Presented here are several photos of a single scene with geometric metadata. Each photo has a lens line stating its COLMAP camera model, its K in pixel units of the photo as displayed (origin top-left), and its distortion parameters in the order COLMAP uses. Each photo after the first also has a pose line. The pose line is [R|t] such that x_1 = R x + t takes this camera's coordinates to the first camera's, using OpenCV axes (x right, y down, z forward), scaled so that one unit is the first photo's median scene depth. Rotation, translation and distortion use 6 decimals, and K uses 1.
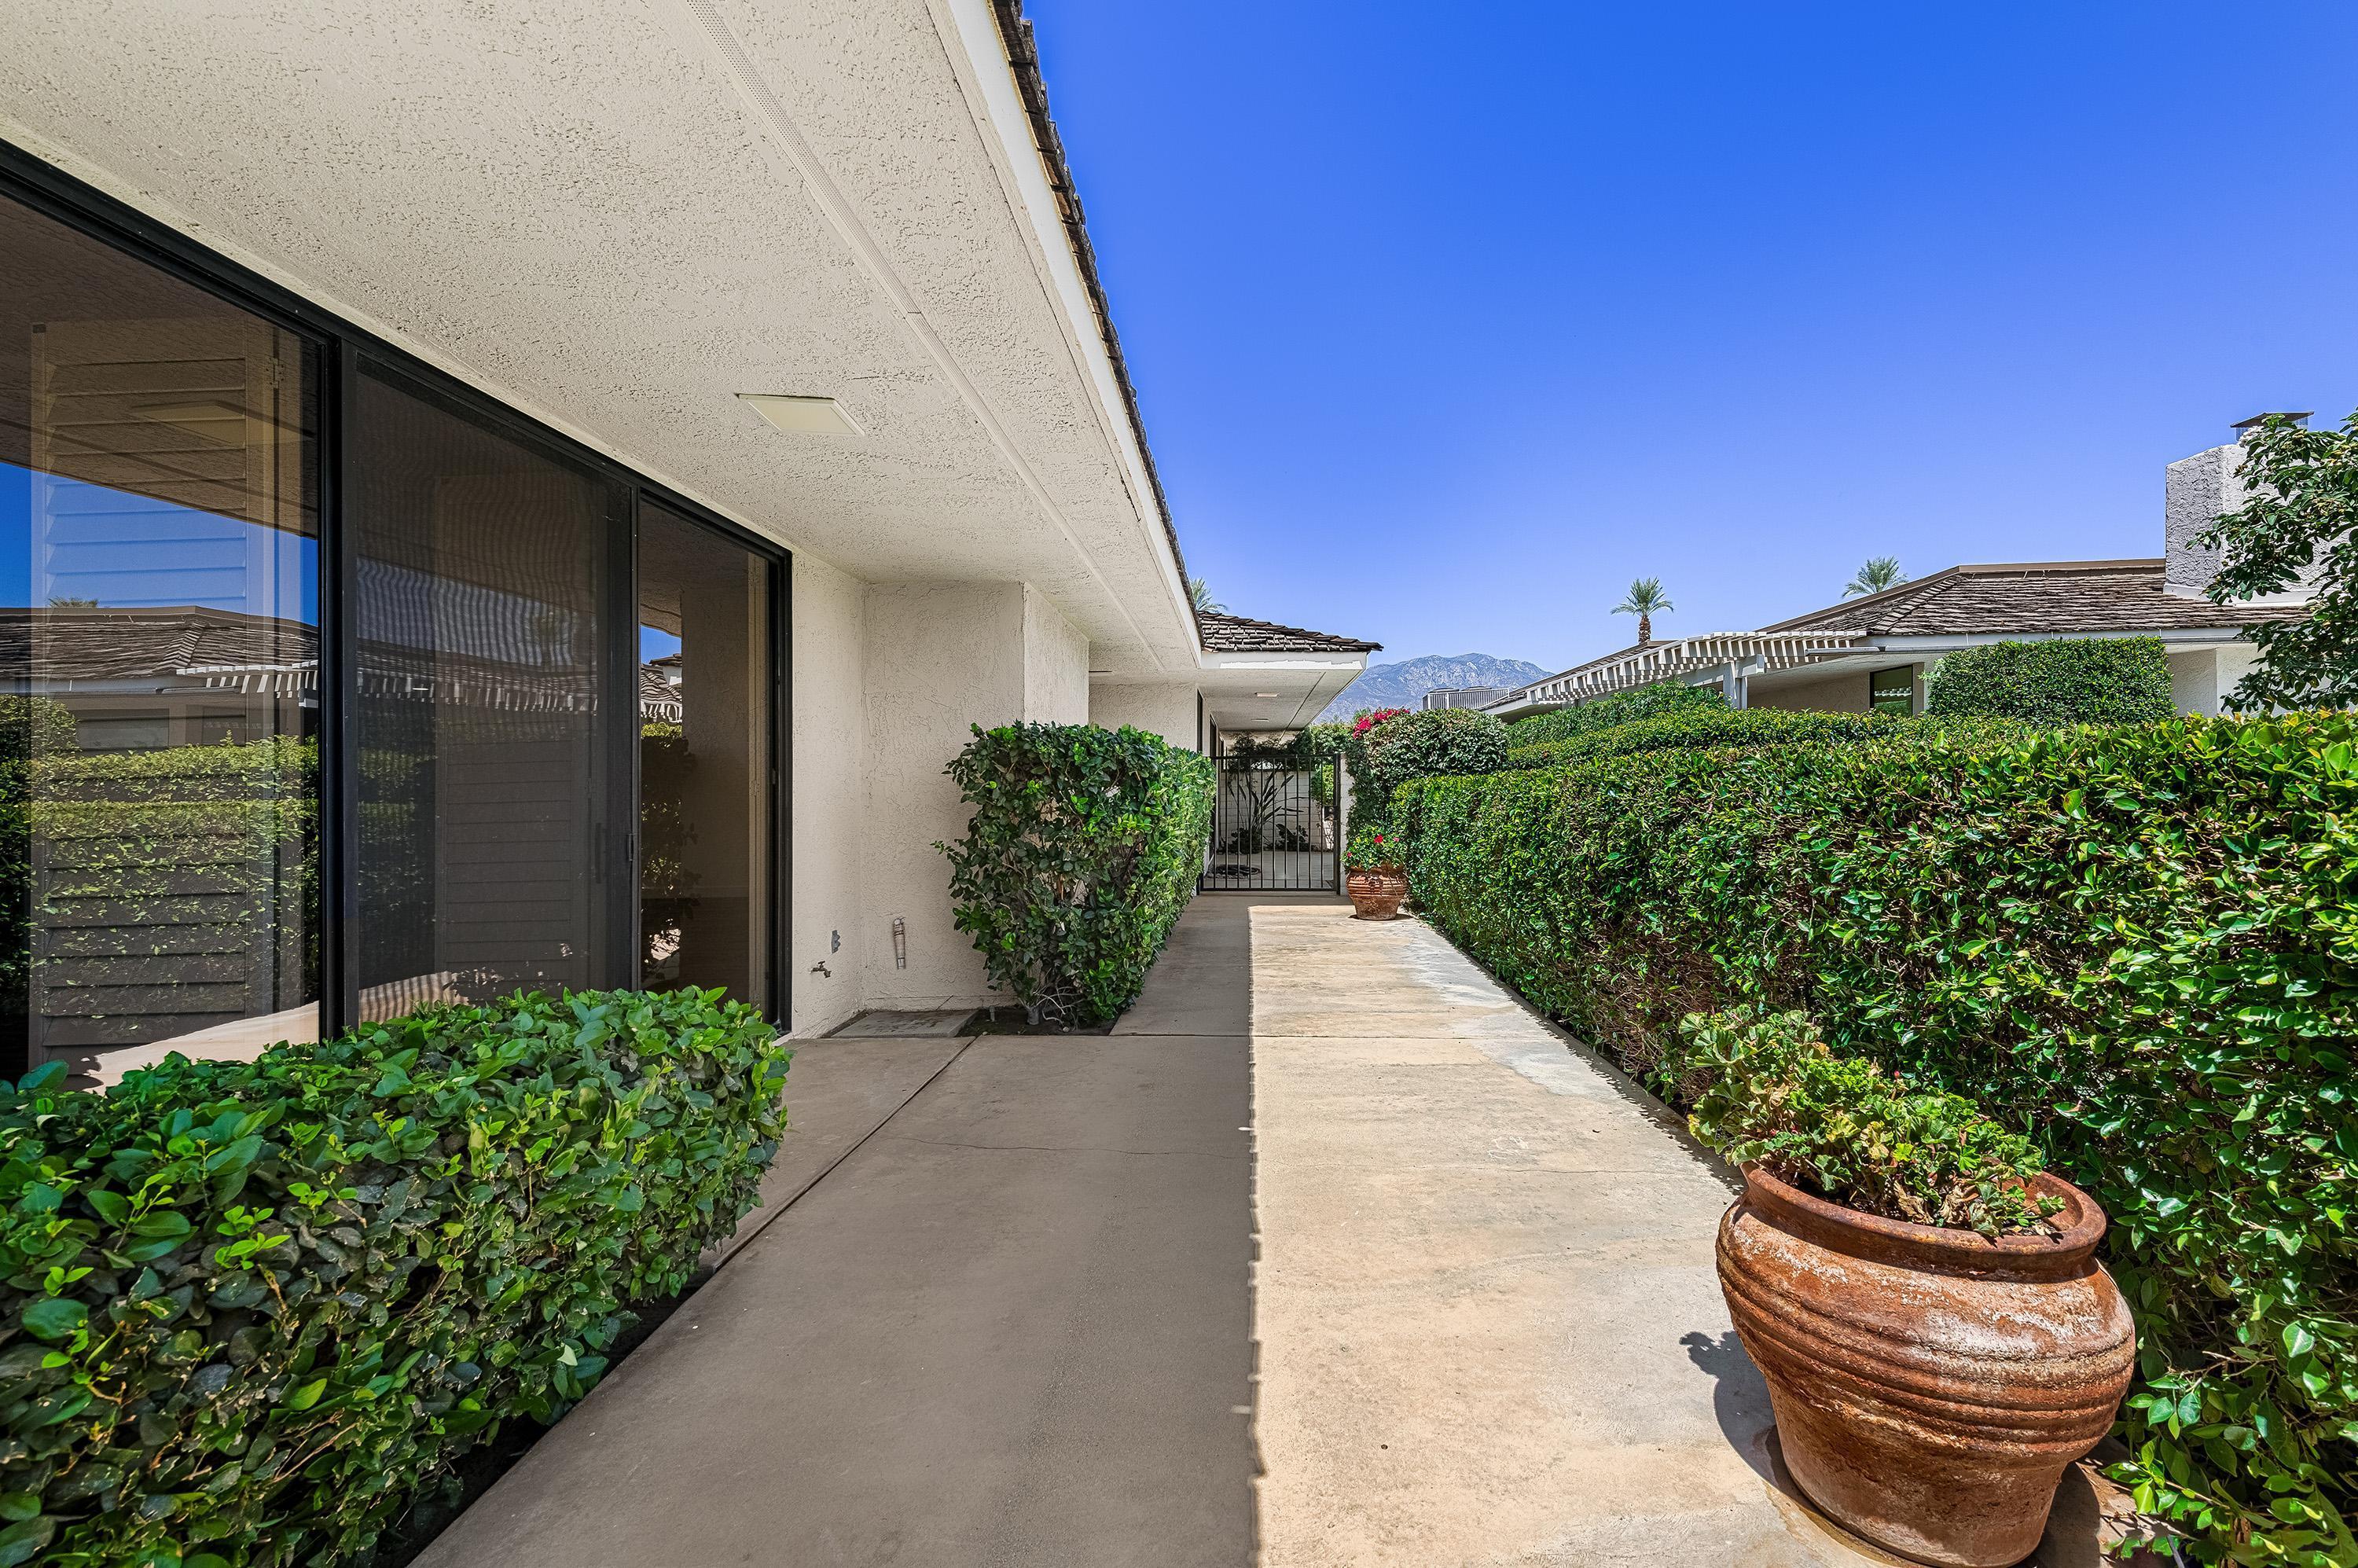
lens RADIAL K [[929.3, 0, 1183.4], [0, 929.3, 772.5], [0, 0, 1]] dist [0.005236, -0.000823]
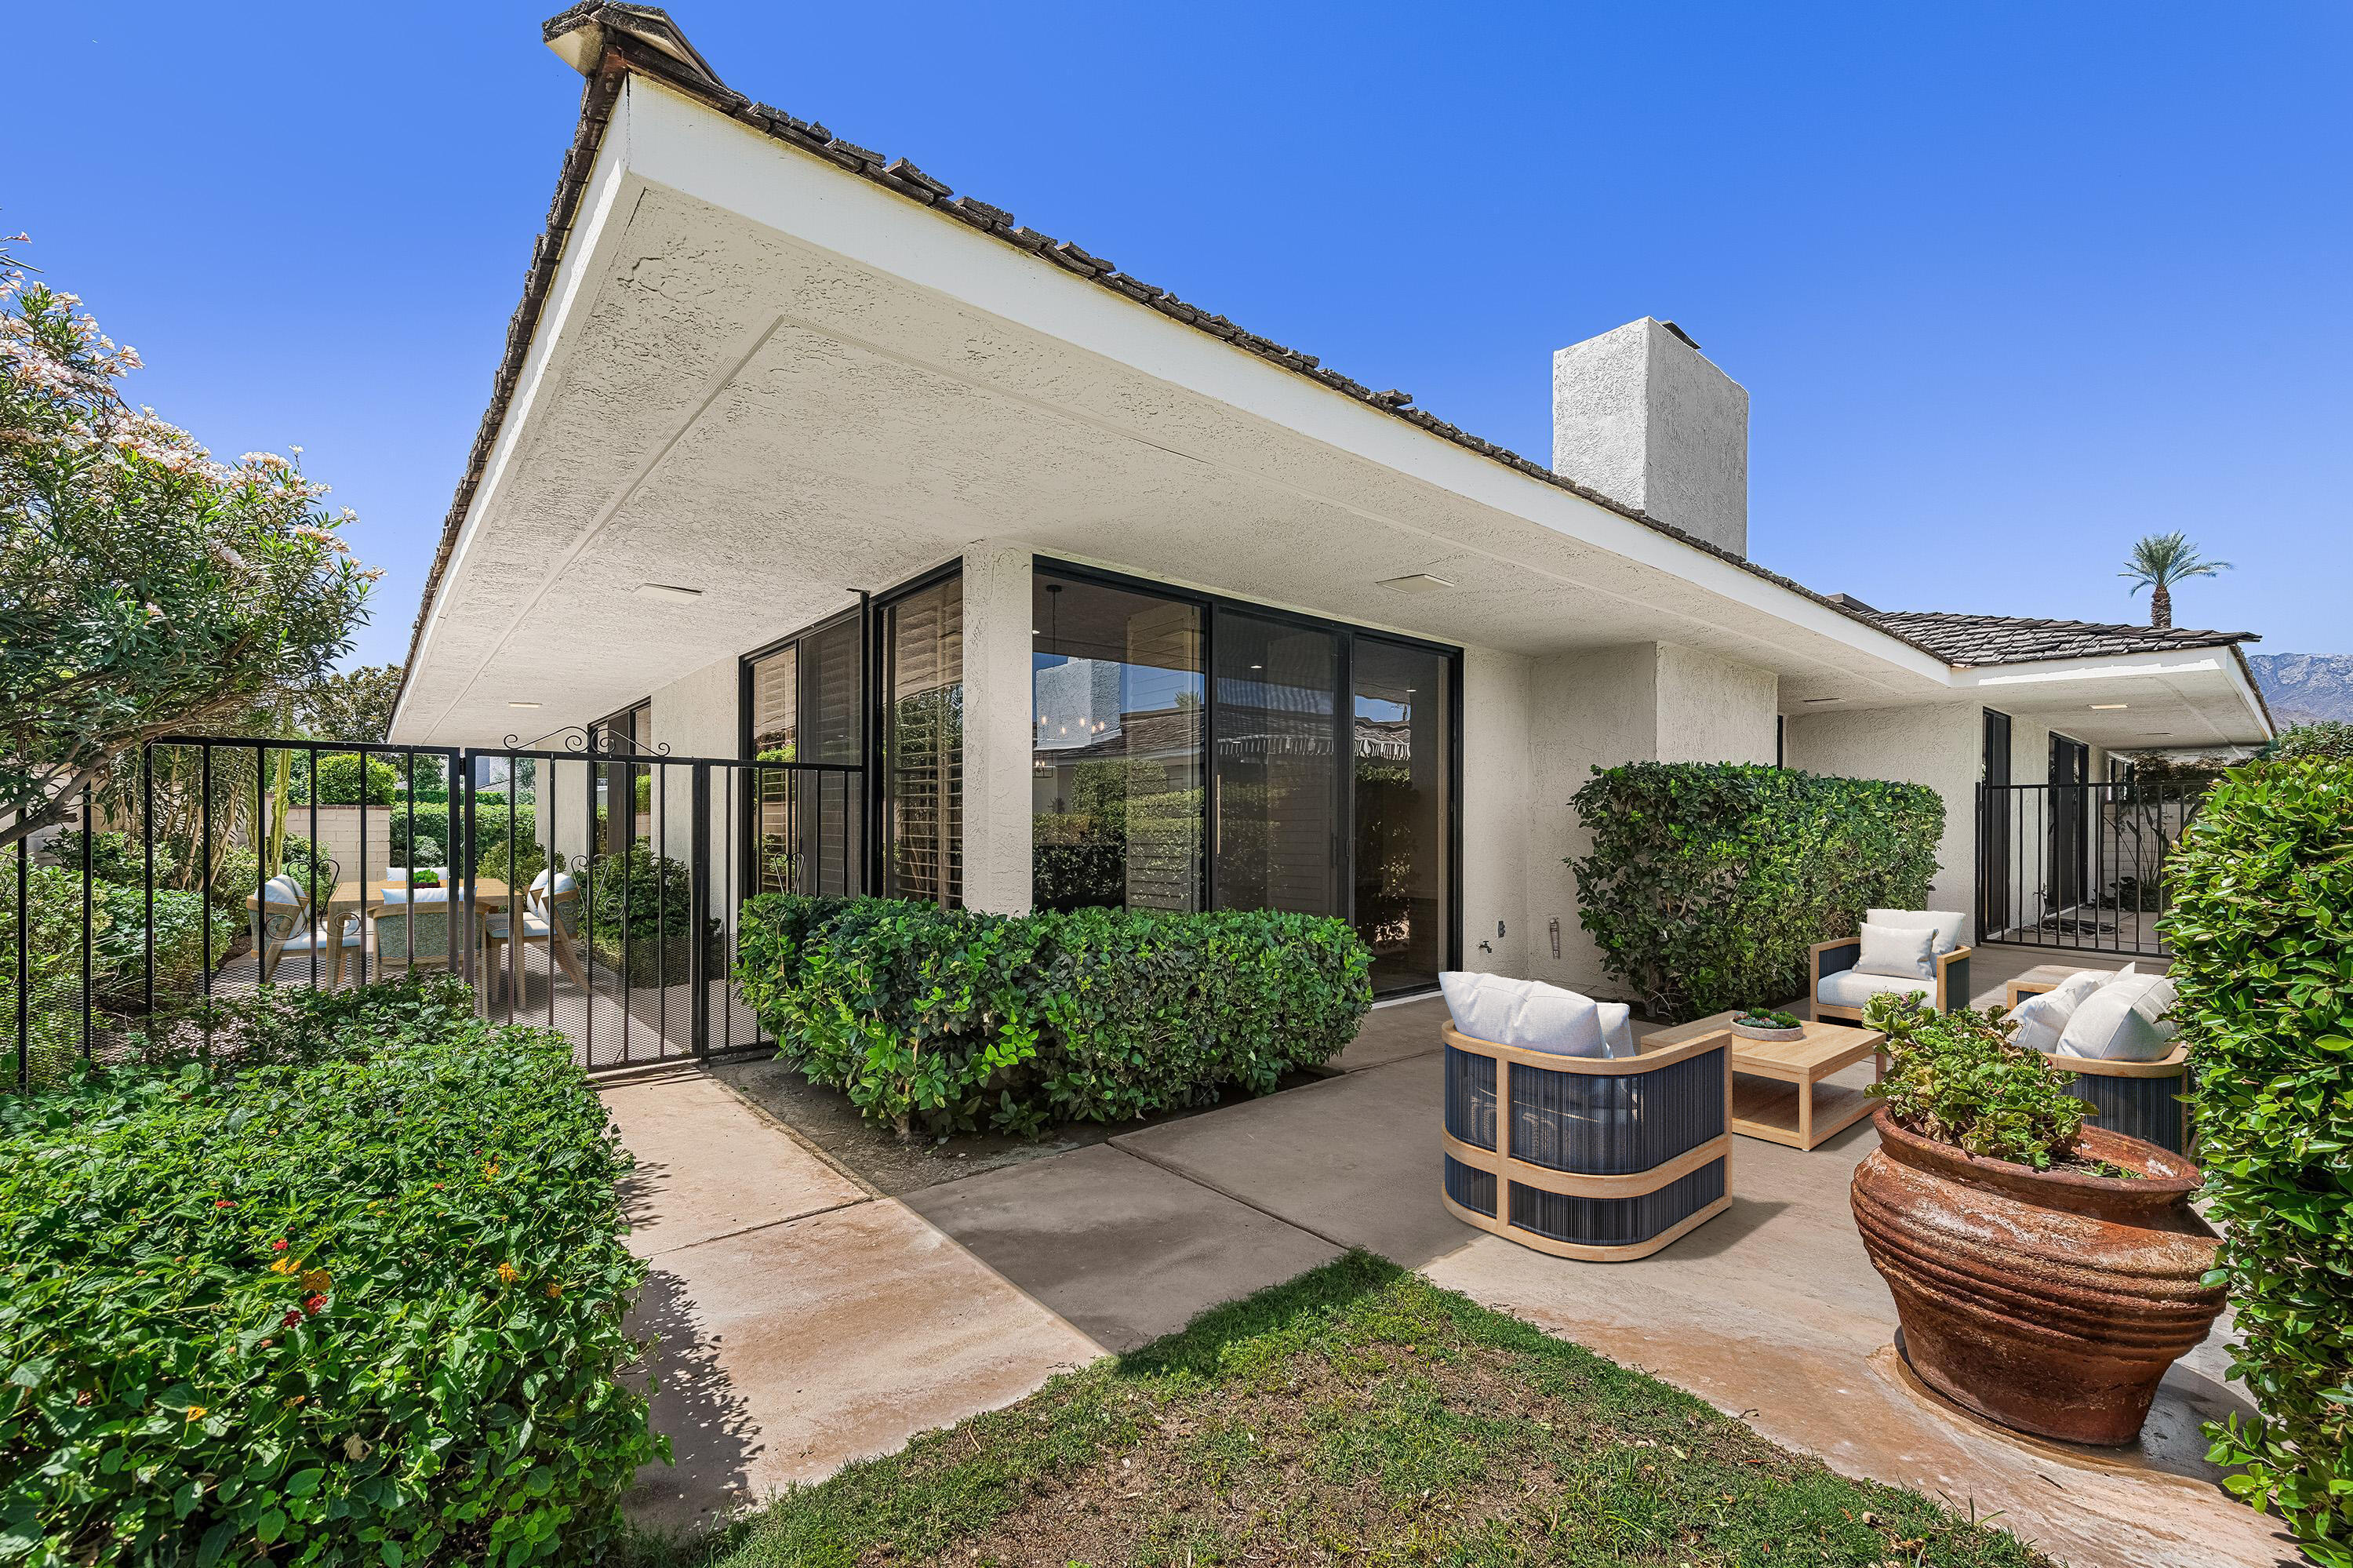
lens RADIAL K [[965.2, 0, 1174.1], [0, 965.2, 801.3], [0, 0, 1]] dist [-0.000340, -0.000038]
pose [[0.636360, 0.000270, -0.771392, 0.429970], [-0.001476, 0.999999, -0.000868, -0.001768], [0.771391, 0.001690, 0.636359, -0.272224]]
